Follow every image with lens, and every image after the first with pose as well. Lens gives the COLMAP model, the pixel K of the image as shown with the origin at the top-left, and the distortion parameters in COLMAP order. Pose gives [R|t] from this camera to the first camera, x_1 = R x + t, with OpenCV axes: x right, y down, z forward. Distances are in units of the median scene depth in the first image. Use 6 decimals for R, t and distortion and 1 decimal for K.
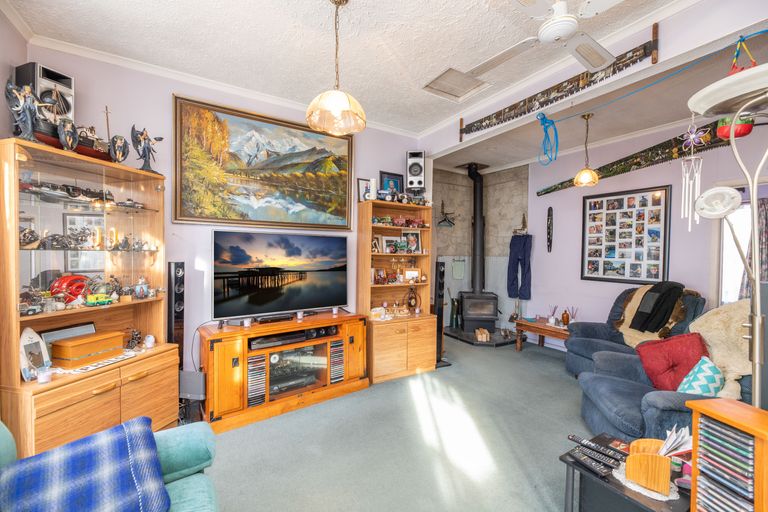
lens RADIAL K [[316.5, 0, 384.0], [0, 316.5, 256.0], [0, 0, 1]] dist [0.000370, 0.000002]
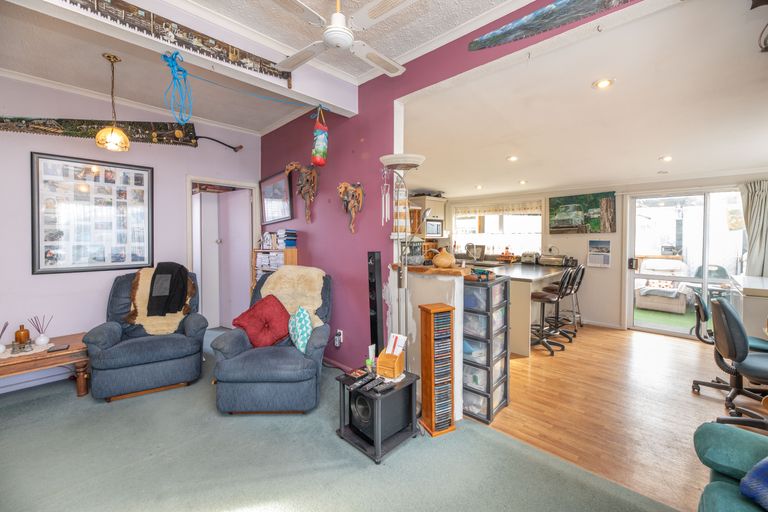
lens RADIAL K [[321.9, 0, 382.1], [0, 321.9, 242.0], [0, 0, 1]] dist [-0.000560, -0.000153]
pose [[-0.263248, -0.035059, 0.964091, -0.301330], [0.007255, 0.999239, 0.038318, -0.020966], [-0.964701, 0.017082, -0.262793, 0.580571]]
